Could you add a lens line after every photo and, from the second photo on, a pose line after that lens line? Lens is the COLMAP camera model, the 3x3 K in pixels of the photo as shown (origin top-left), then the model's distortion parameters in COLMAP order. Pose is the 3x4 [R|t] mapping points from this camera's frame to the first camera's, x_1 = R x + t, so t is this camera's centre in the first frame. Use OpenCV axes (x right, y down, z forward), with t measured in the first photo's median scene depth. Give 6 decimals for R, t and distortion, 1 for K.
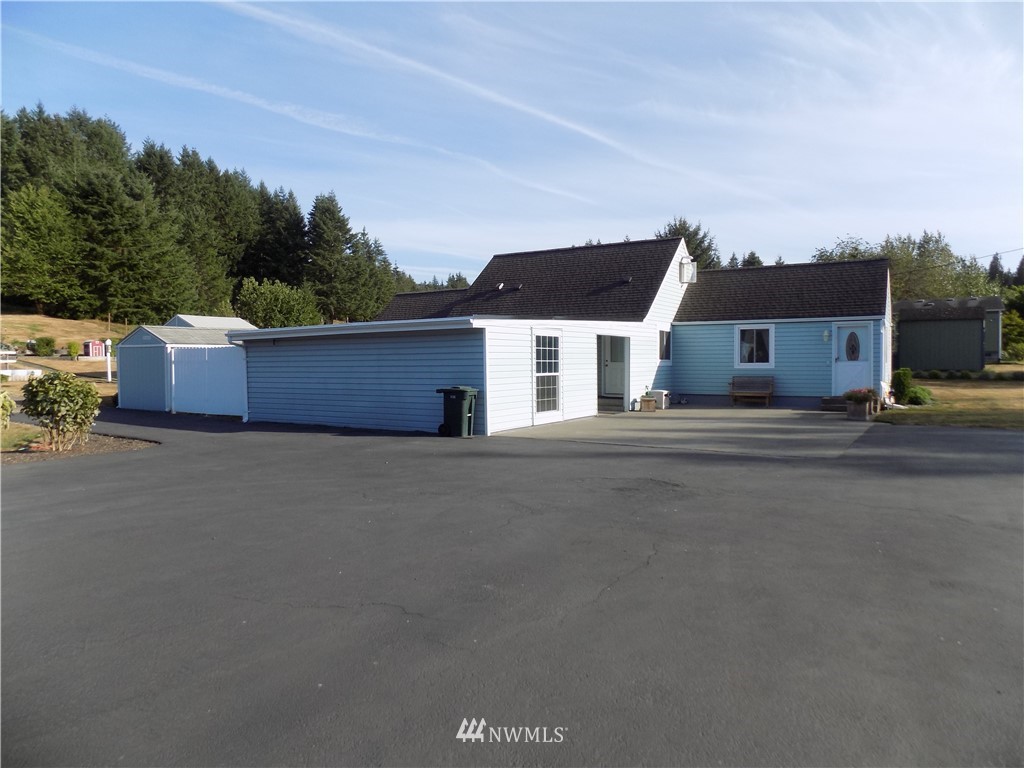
lens RADIAL K [[685.5, 0, 512.0], [0, 685.5, 384.0], [0, 0, 1]] dist [-0.105556, 0.124996]
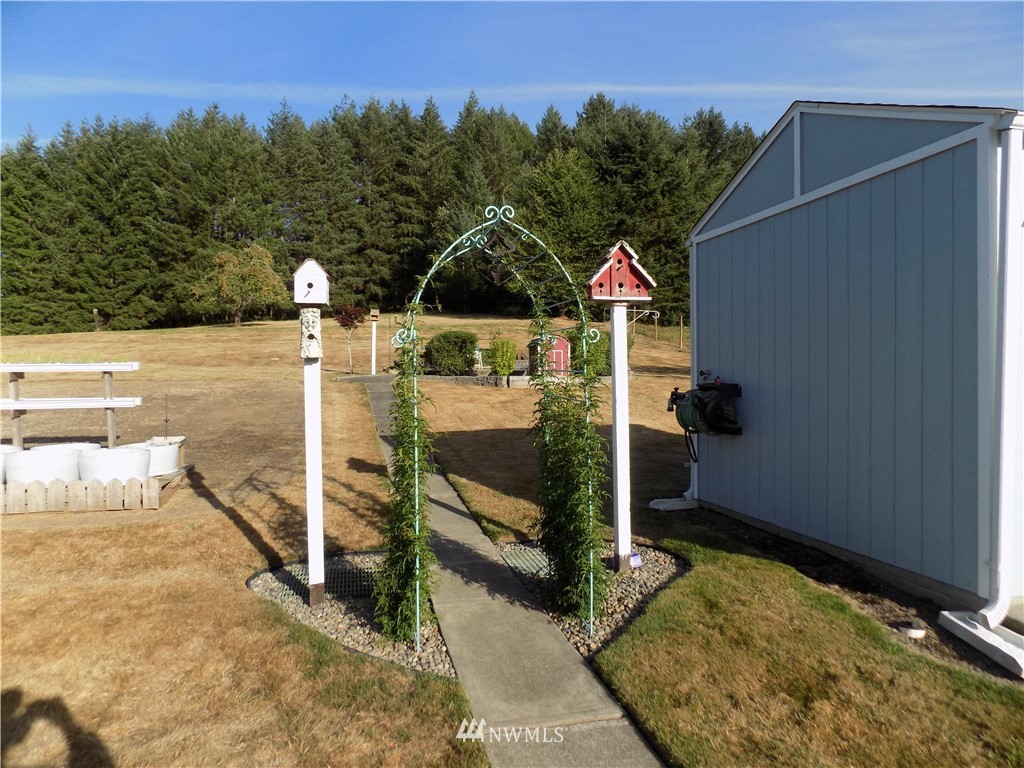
lens RADIAL K [[680.7, 0, 517.4], [0, 680.7, 376.7], [0, 0, 1]] dist [-0.079877, 0.073396]
pose [[0.726404, 0.003781, -0.687258, -0.205556], [-0.025479, 0.999446, -0.021432, -0.018208], [0.686796, 0.033079, 0.726098, 0.397170]]
